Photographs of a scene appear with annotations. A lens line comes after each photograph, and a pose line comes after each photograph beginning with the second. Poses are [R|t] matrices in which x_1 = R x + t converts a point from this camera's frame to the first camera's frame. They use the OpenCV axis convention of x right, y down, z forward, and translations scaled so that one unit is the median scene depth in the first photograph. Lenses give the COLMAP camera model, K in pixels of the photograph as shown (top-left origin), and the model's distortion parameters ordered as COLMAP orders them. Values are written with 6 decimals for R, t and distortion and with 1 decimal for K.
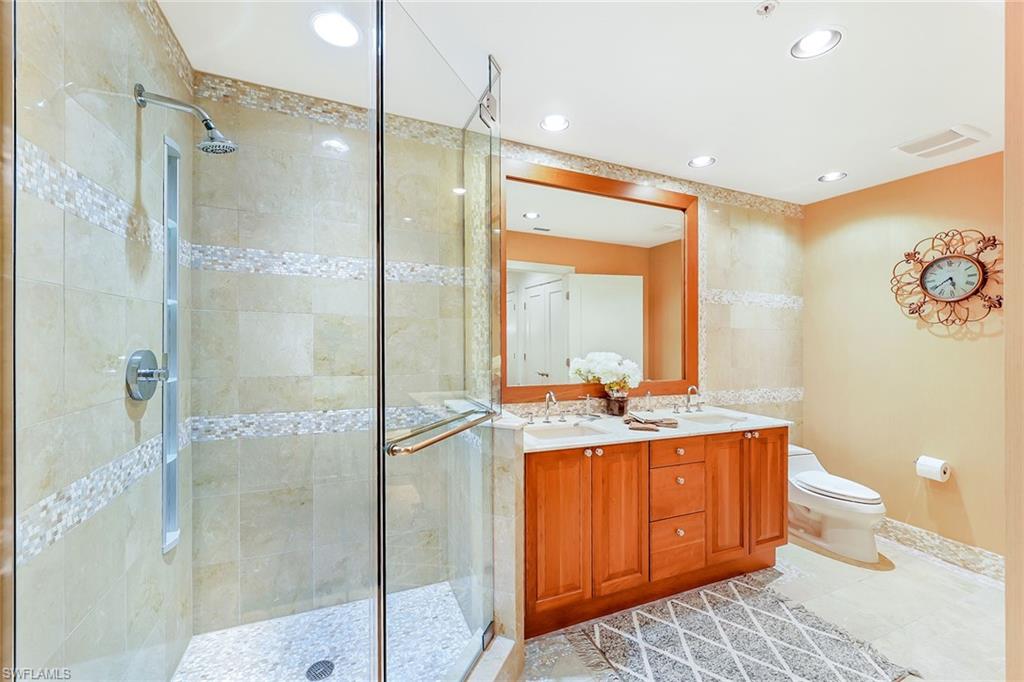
lens RADIAL K [[409.1, 0, 507.9], [0, 409.1, 338.6], [0, 0, 1]] dist [0.001105, 0.000271]
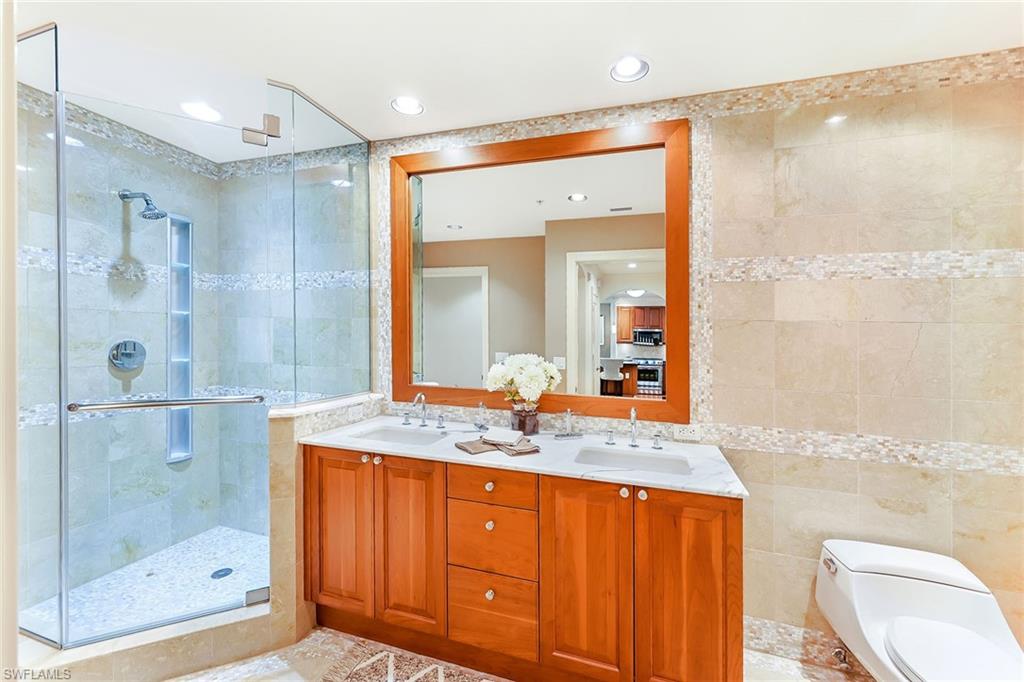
lens RADIAL K [[409.1, 0, 514.7], [0, 409.1, 344.5], [0, 0, 1]] dist [0.001105, 0.000271]
pose [[0.761010, 0.011169, -0.648644, 0.862753], [-0.010130, 0.999934, 0.005334, 0.010980], [0.648661, 0.002511, 0.761074, 0.423746]]
